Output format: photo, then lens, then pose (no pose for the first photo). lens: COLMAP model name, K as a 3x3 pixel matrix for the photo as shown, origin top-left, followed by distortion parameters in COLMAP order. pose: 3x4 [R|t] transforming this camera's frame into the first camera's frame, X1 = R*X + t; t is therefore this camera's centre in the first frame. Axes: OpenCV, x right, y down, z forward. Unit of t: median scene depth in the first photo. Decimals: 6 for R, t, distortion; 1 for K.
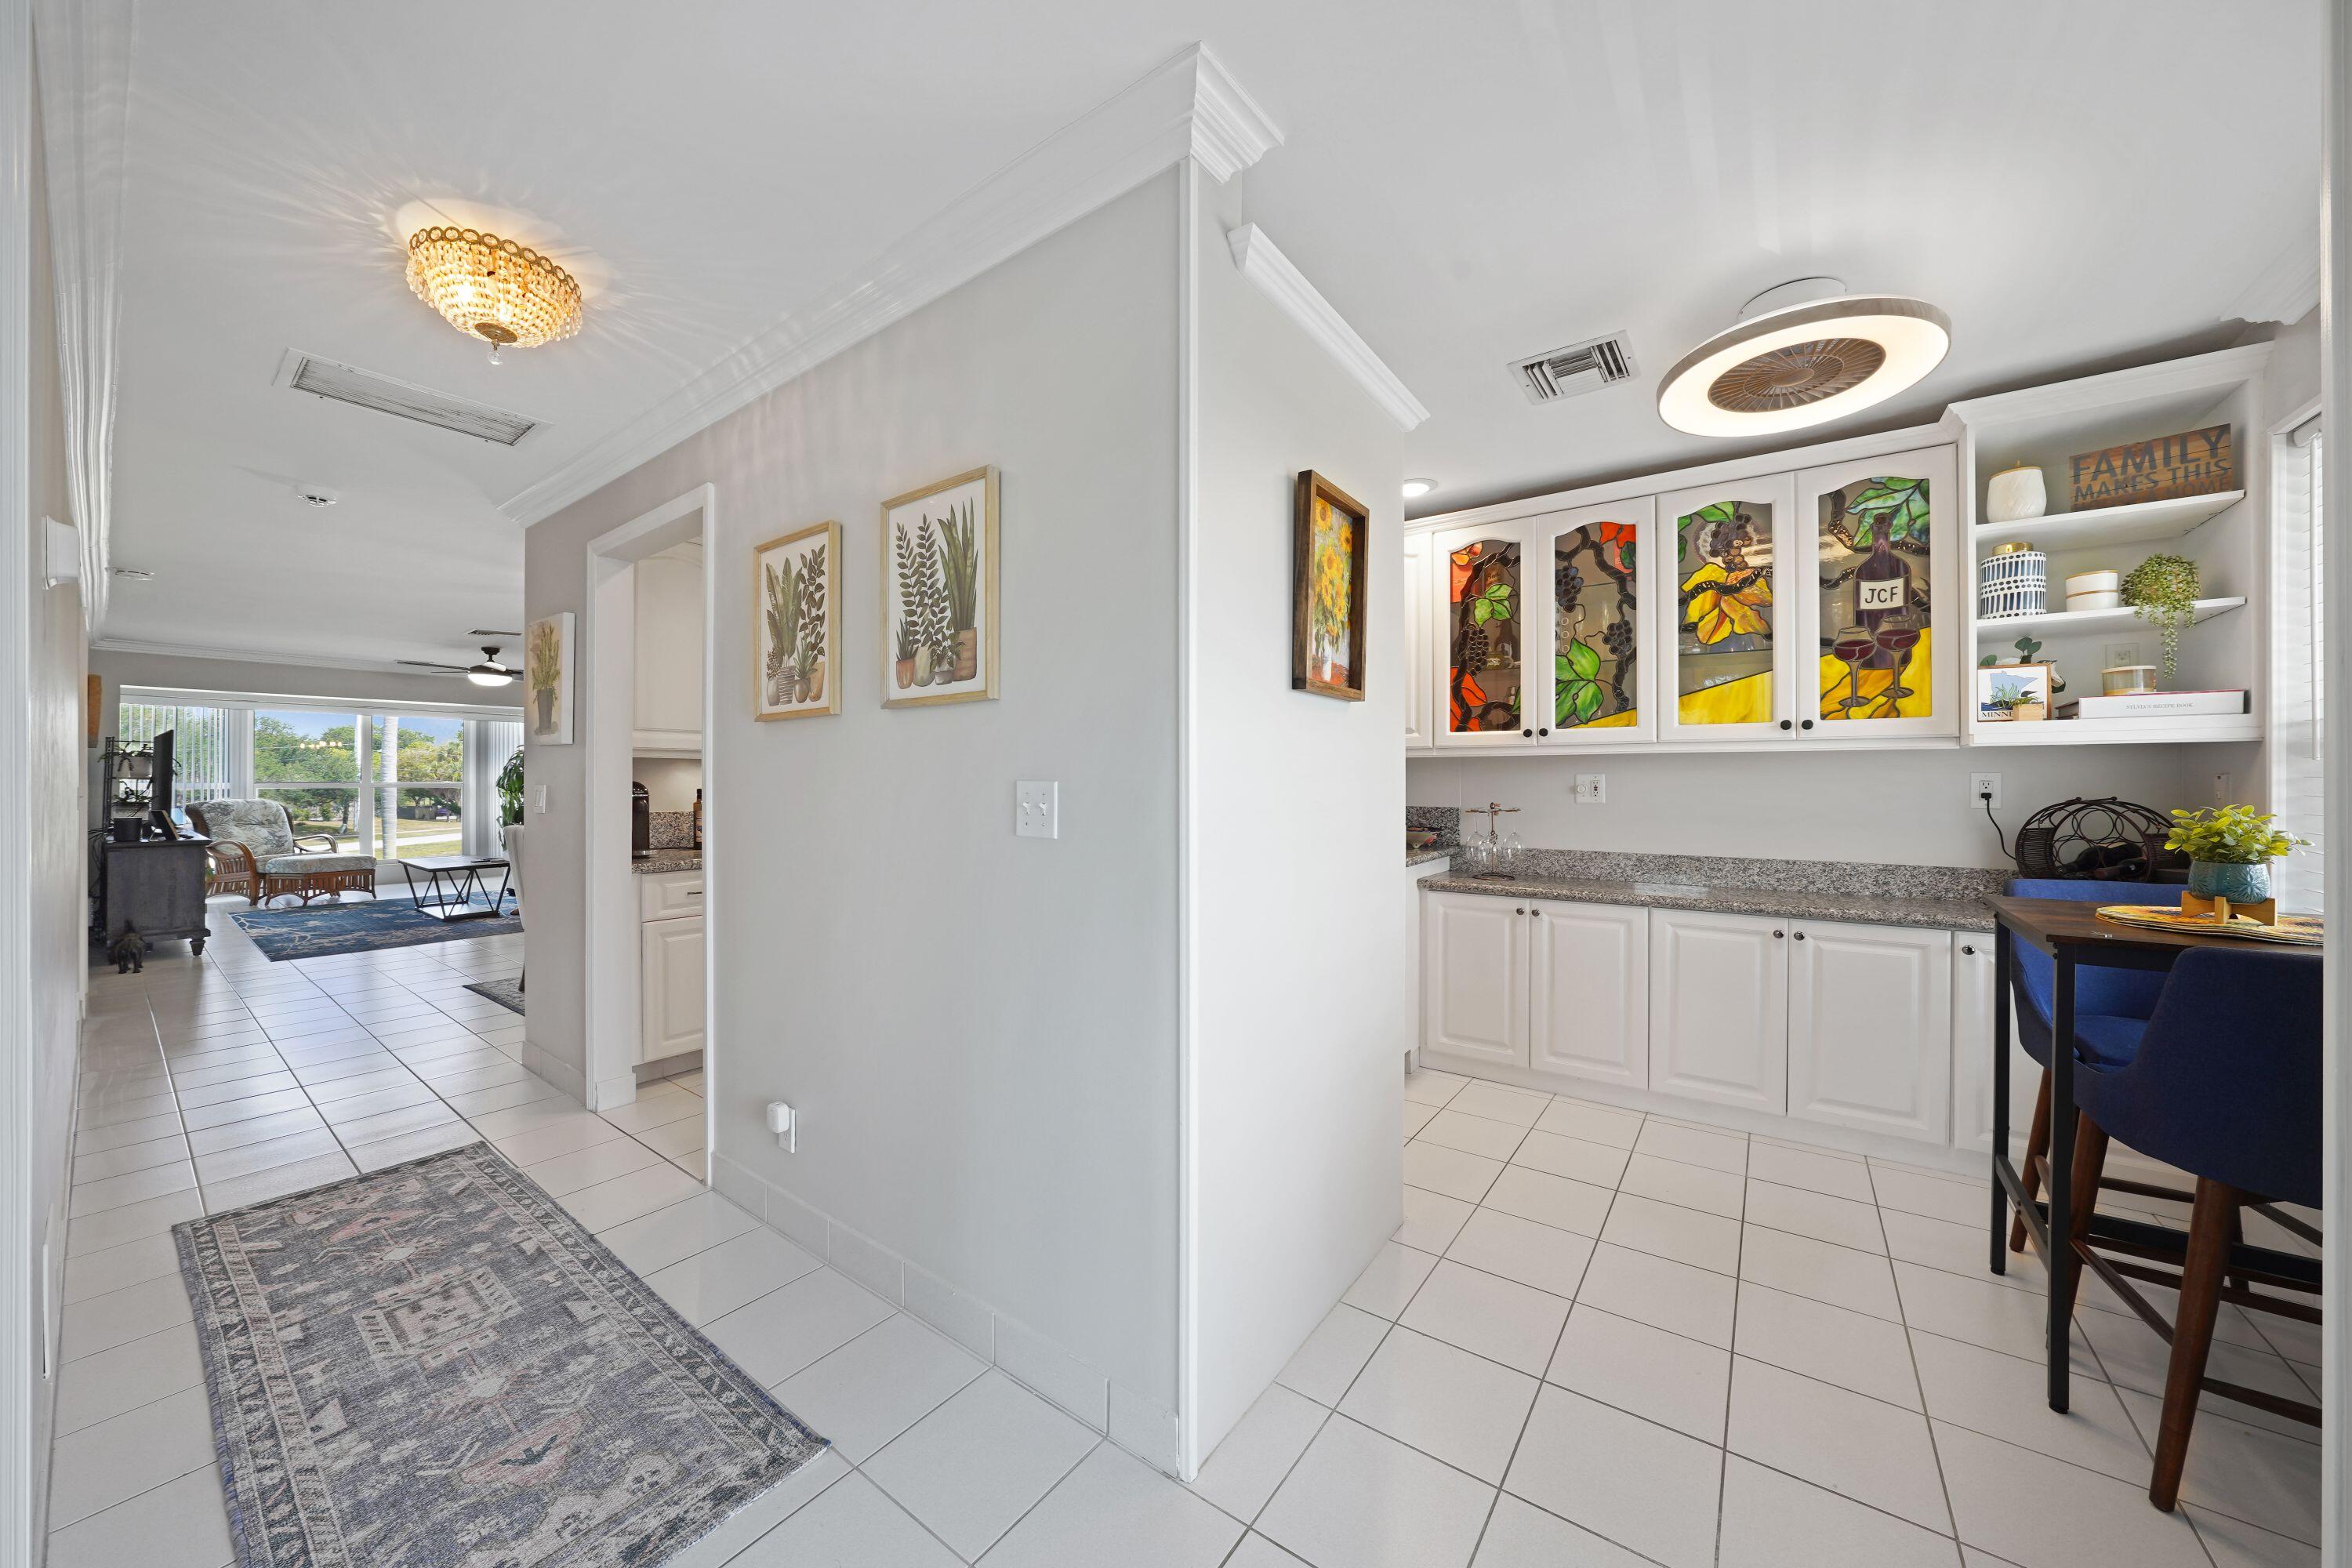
lens RADIAL K [[814.9, 0, 1200.4], [0, 814.9, 774.5], [0, 0, 1]] dist [-0.012276, 0.000333]
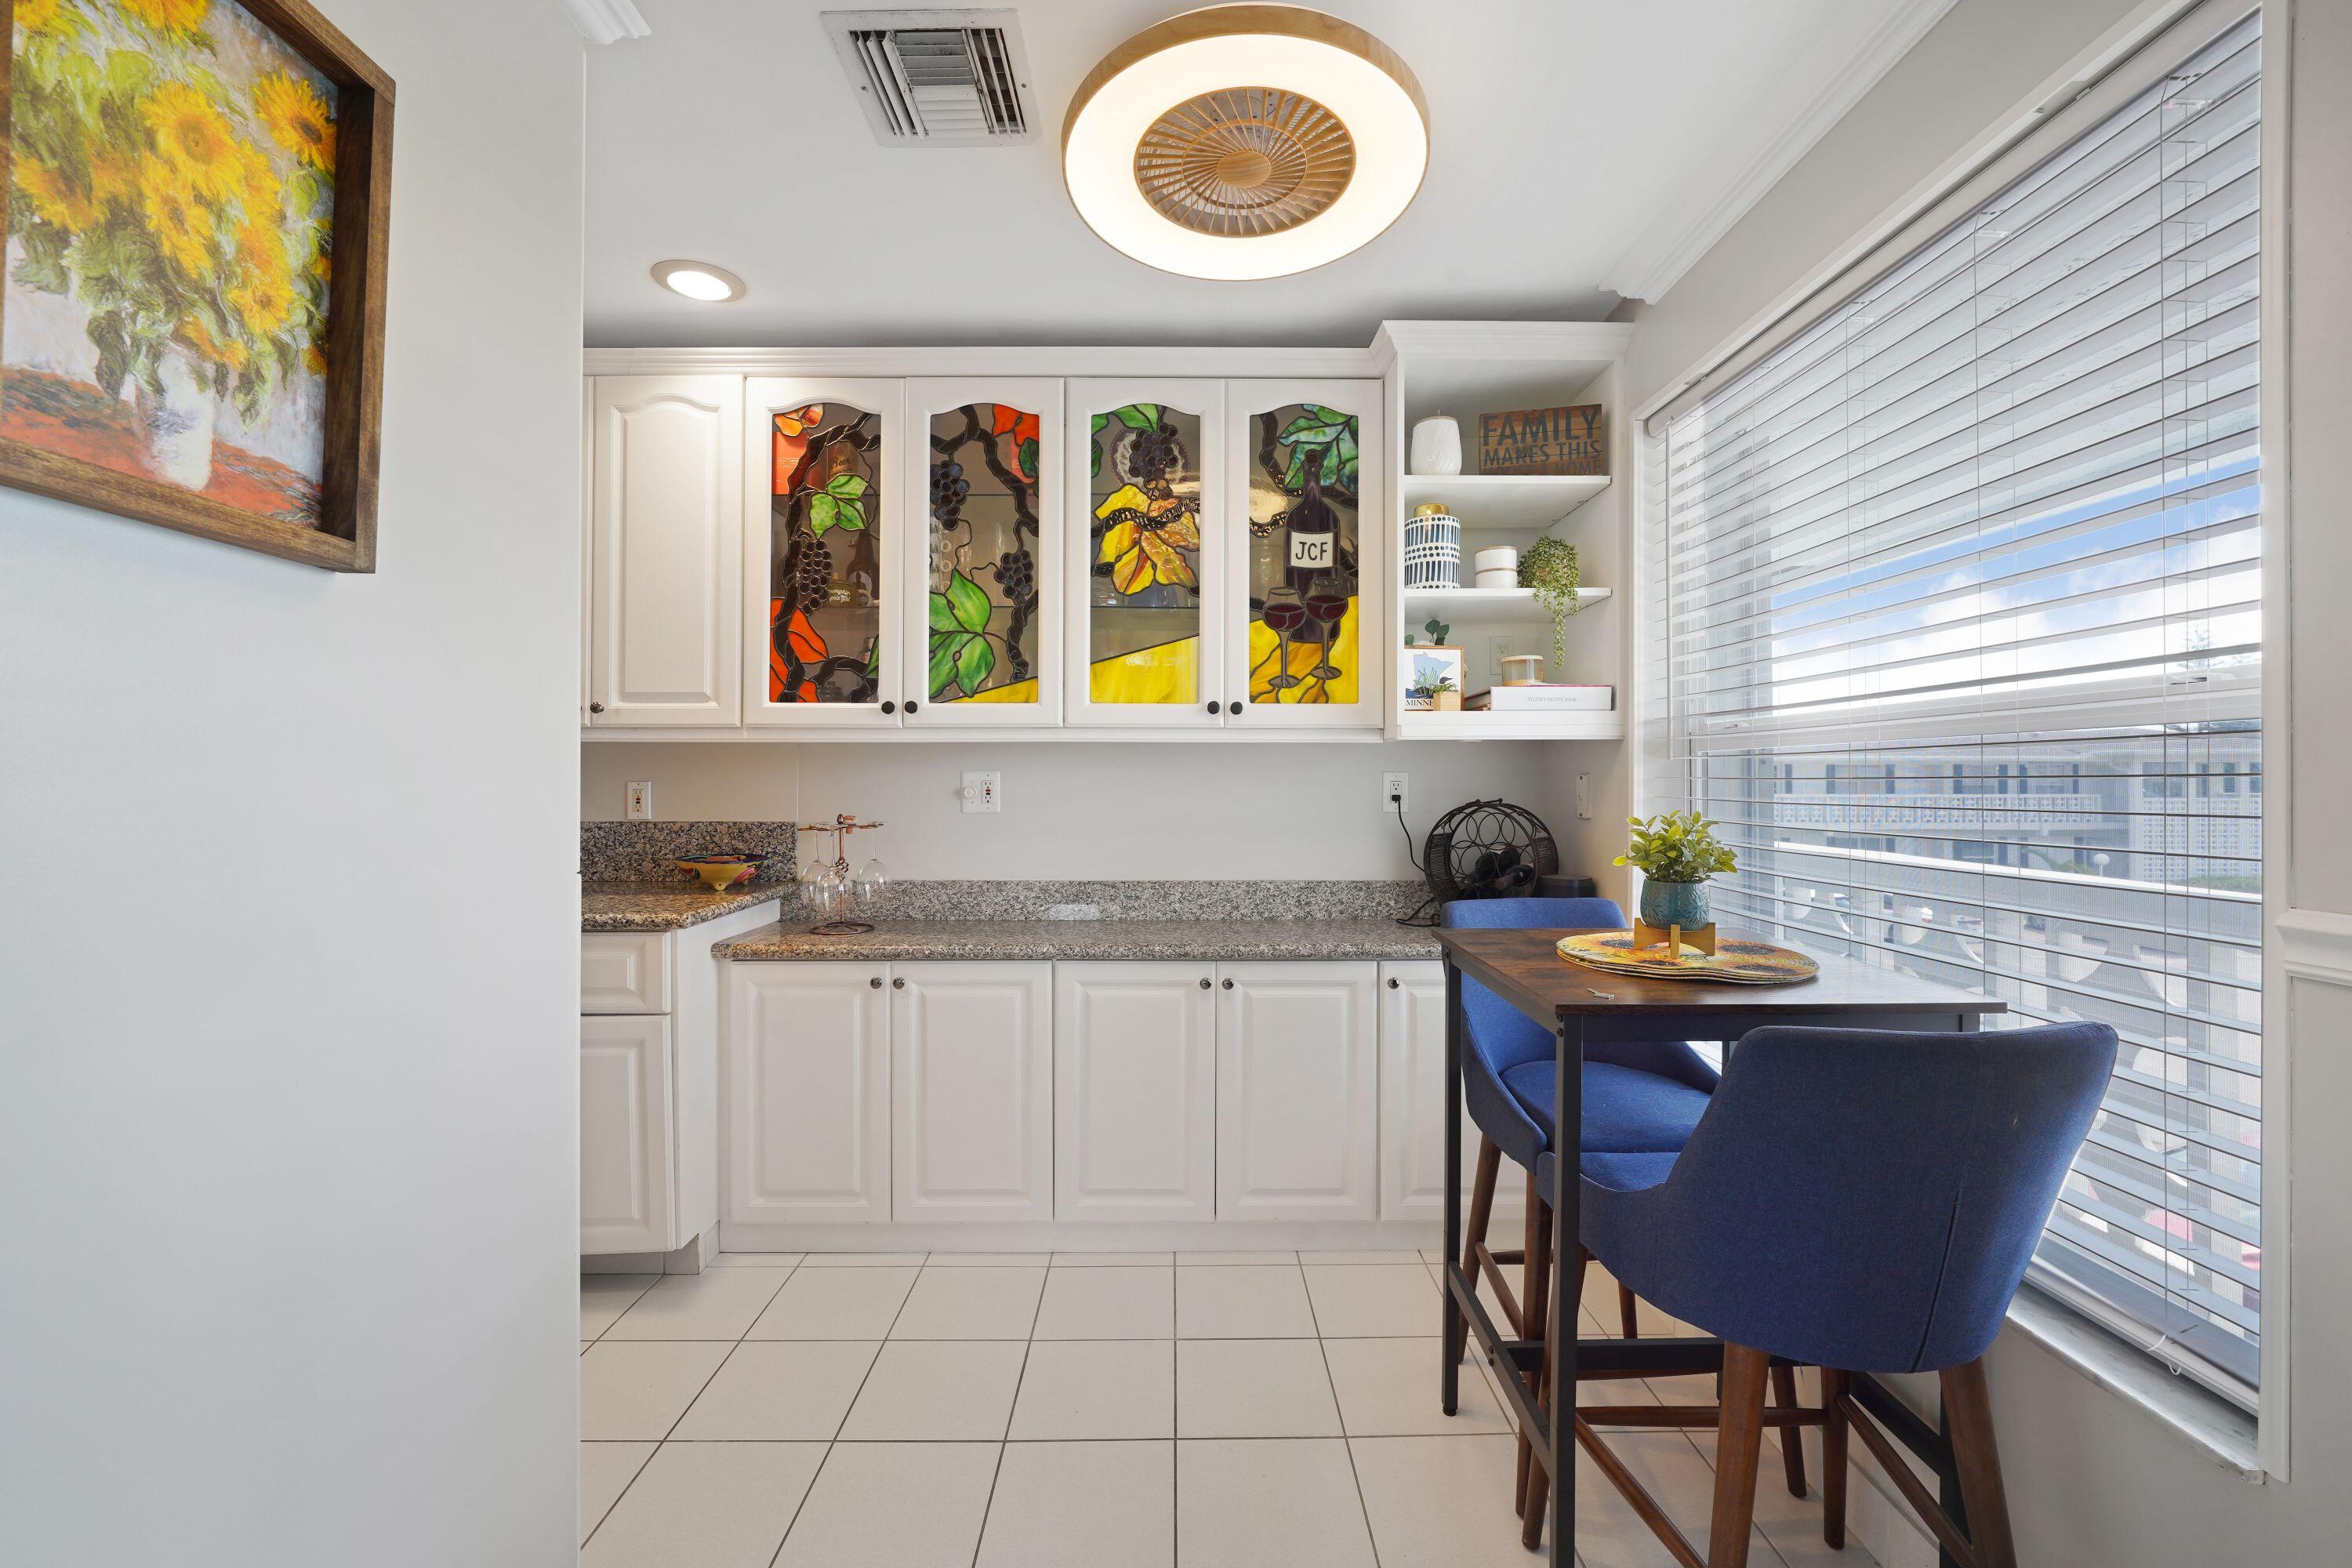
lens RADIAL K [[959.9, 0, 1179.9], [0, 959.9, 781.0], [0, 0, 1]] dist [-0.020377, 0.000294]
pose [[0.812305, -0.000463, 0.583233, 0.194138], [-0.004049, 0.999971, 0.006434, 0.002325], [-0.583219, -0.007588, 0.812280, 0.323642]]
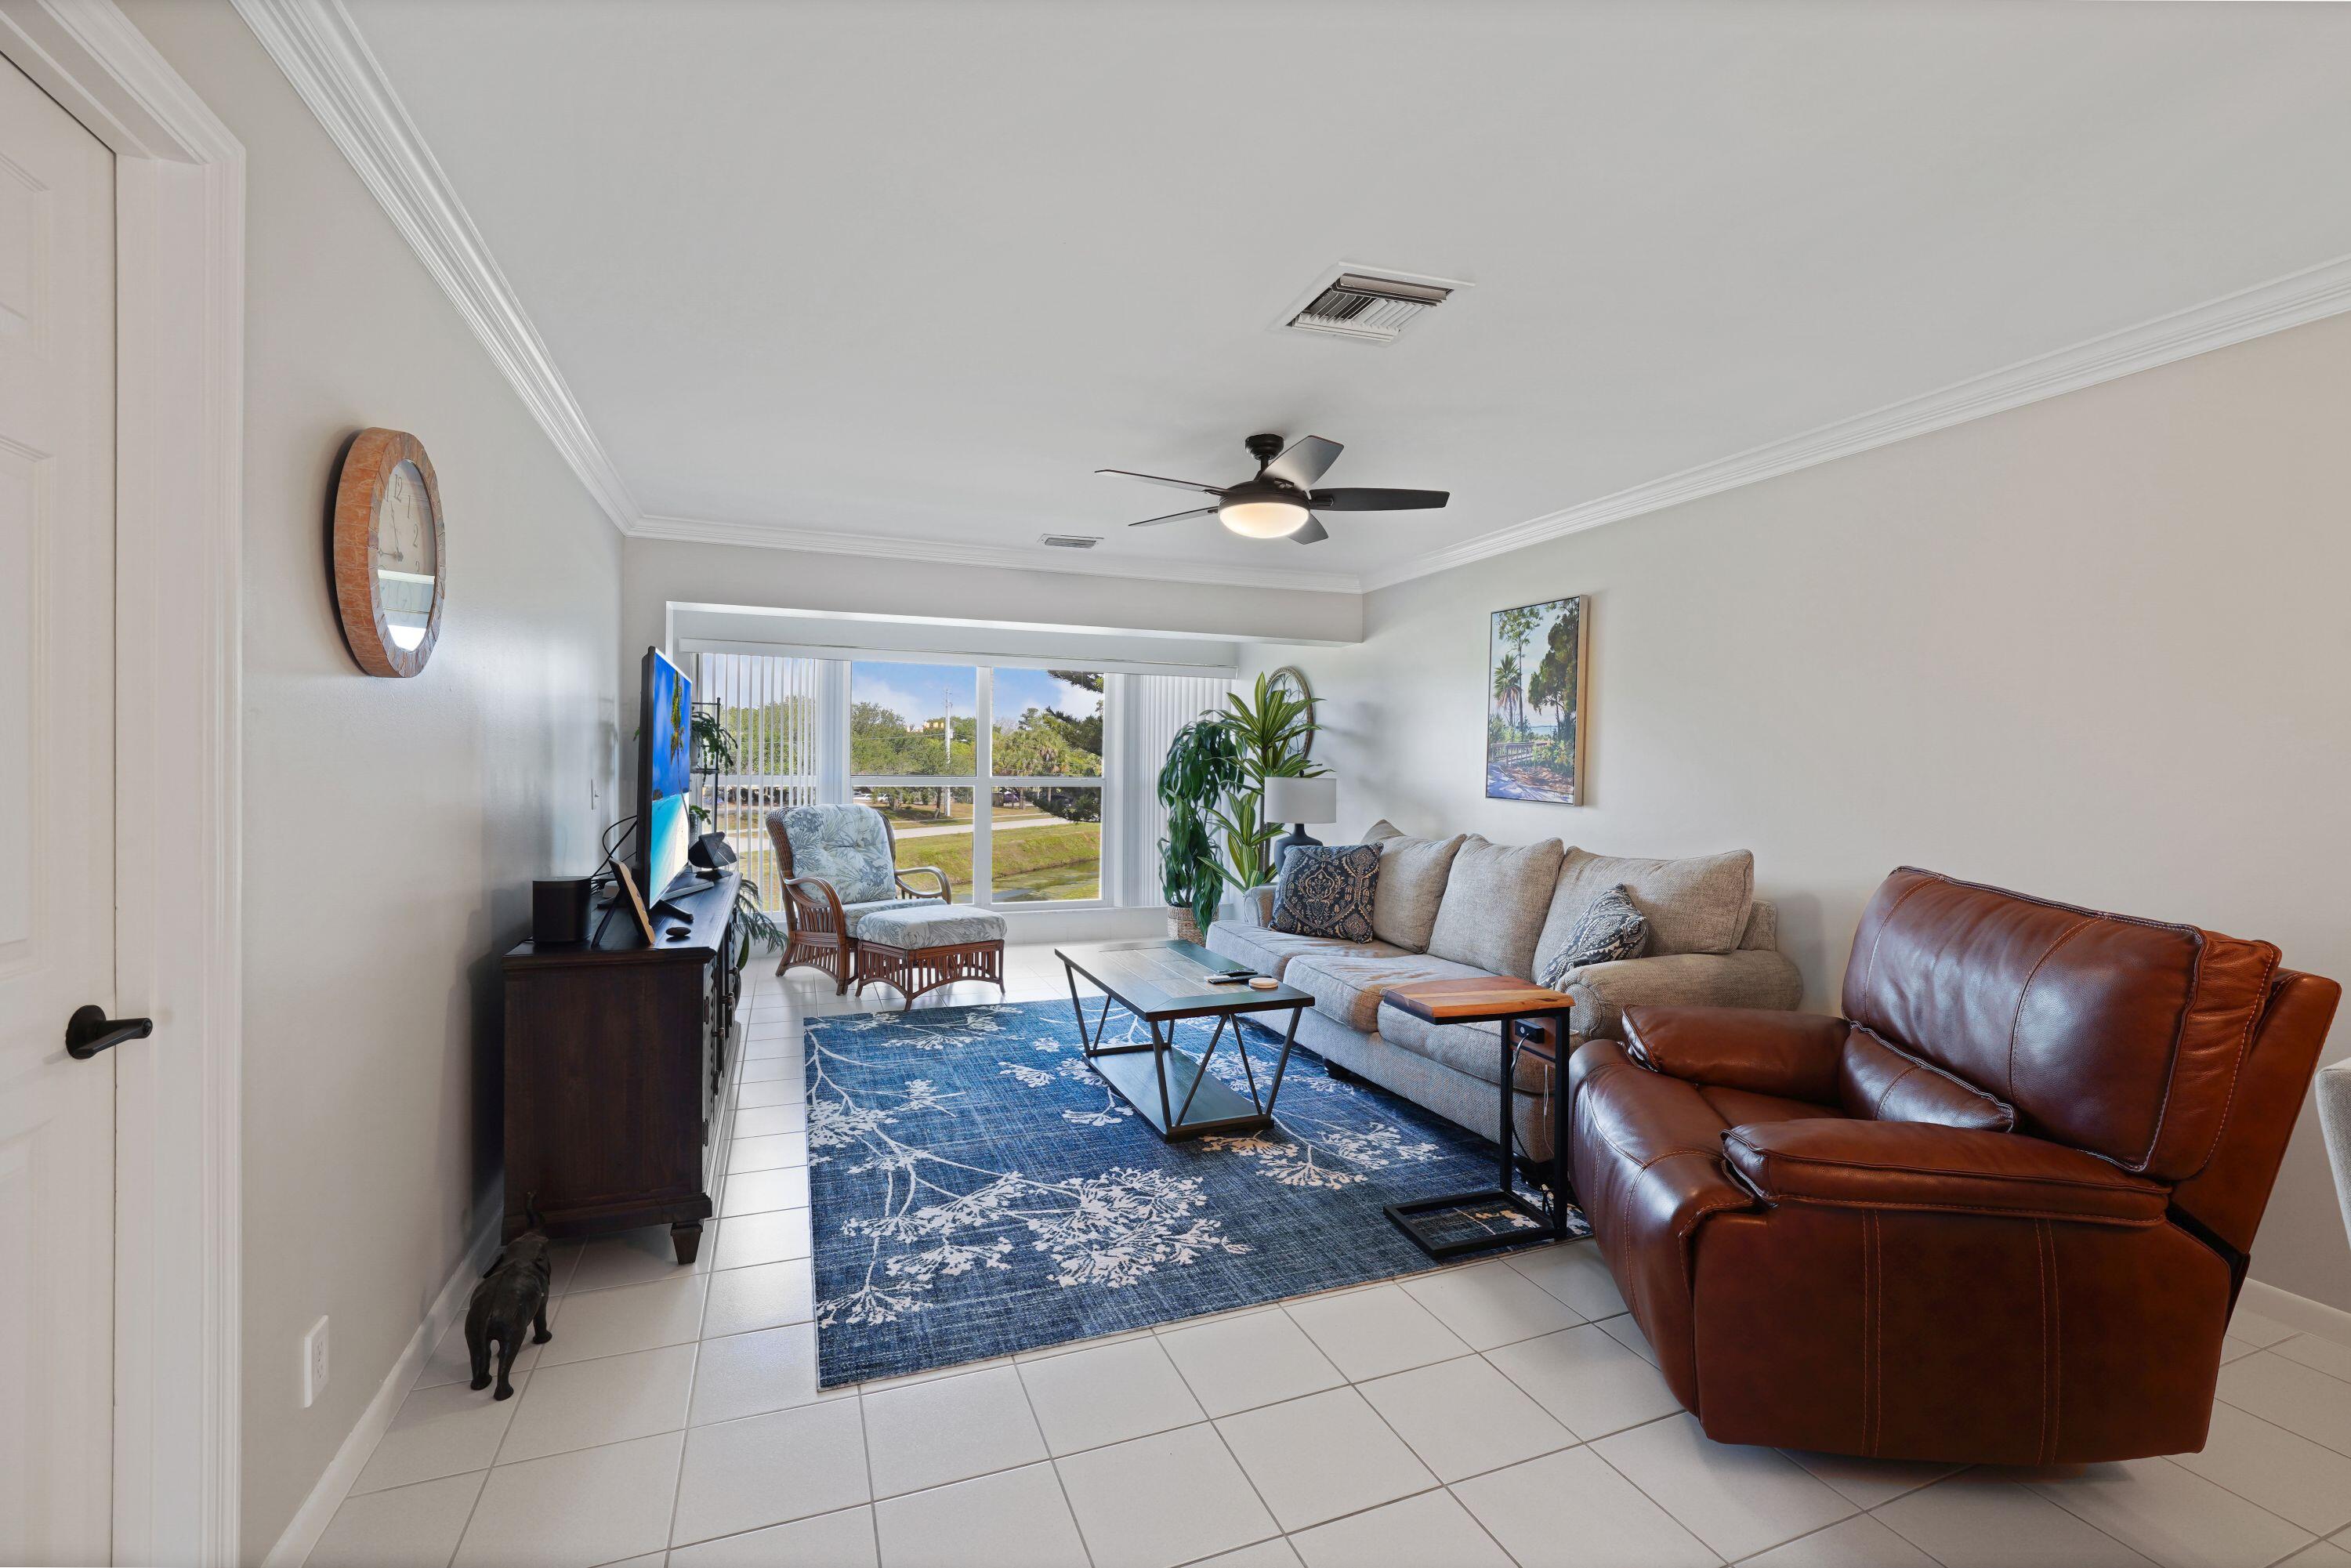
lens RADIAL K [[954.9, 0, 1169.7], [0, 954.9, 764.8], [0, 0, 1]] dist [0.000475, -0.001704]
pose [[0.838359, 0.005433, -0.545091, -1.833926], [-0.006282, 0.999980, 0.000306, 0.001618], [0.545082, 0.003168, 0.838377, 1.653542]]
